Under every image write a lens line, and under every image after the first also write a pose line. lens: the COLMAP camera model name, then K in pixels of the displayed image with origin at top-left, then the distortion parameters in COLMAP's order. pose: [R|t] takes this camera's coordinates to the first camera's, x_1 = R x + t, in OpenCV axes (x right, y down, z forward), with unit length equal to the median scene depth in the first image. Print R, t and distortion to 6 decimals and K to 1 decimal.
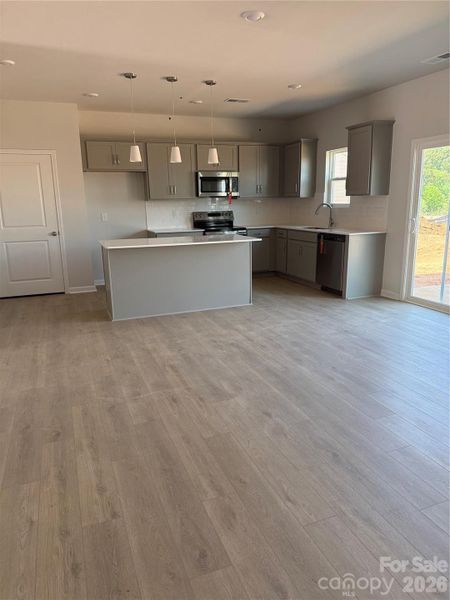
lens RADIAL K [[423.4, 0, 223.8], [0, 423.4, 299.5], [0, 0, 1]] dist [0.022621, -0.028162]
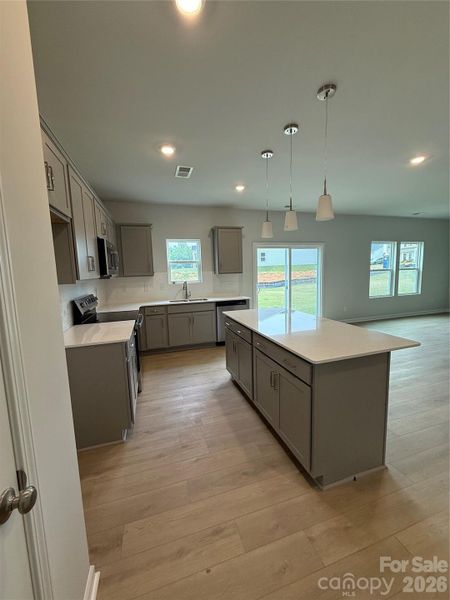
lens RADIAL K [[238.1, 0, 222.0], [0, 238.1, 297.5], [0, 0, 1]] dist [0.001832, -0.000161]
pose [[0.066071, -0.094621, 0.993318, -0.514929], [0.259070, 0.962981, 0.074499, -0.233719], [-0.963596, 0.252417, 0.088139, 0.978565]]
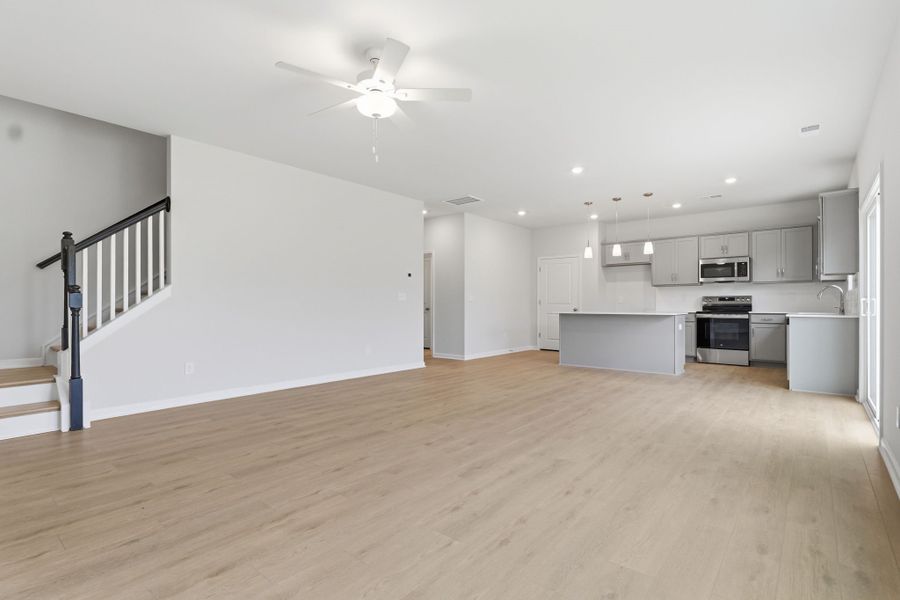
lens RADIAL K [[431.6, 0, 465.1], [0, 431.6, 298.3], [0, 0, 1]] dist [-0.004171, 0.002351]
pose [[0.494804, 0.005443, -0.868988, 0.722309], [-0.206879, 0.971968, -0.111710, 0.053121], [0.844020, 0.235050, 0.482060, -0.030532]]
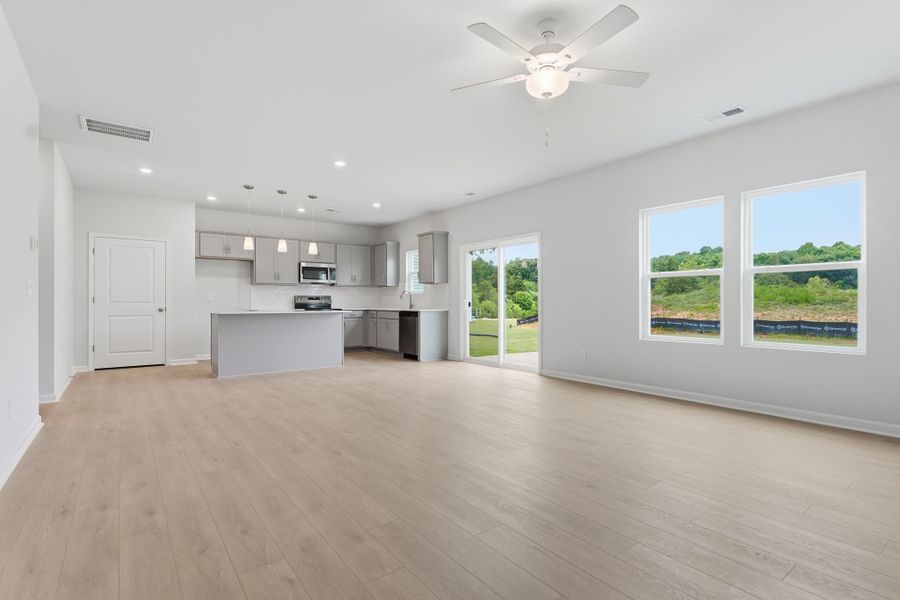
lens RADIAL K [[431.6, 0, 452.4], [0, 431.6, 295.5], [0, 0, 1]] dist [-0.004171, 0.002351]
pose [[0.960969, 0.021673, 0.275806, 0.019937], [0.046704, 0.969910, -0.238943, 0.121250], [-0.272686, 0.242498, 0.931041, -0.276577]]
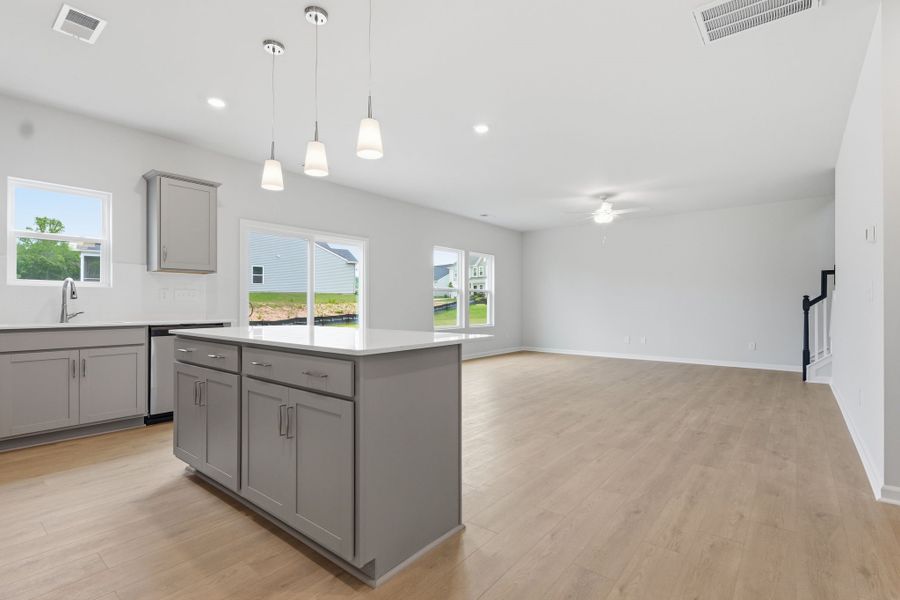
lens RADIAL K [[431.6, 0, 450.2], [0, 431.6, 303.8], [0, 0, 1]] dist [-0.004171, 0.002351]
pose [[-0.501896, 0.022458, 0.864636, -0.530092], [0.208290, 0.973381, 0.095624, -0.169642], [-0.839473, 0.228088, -0.493214, 1.002339]]
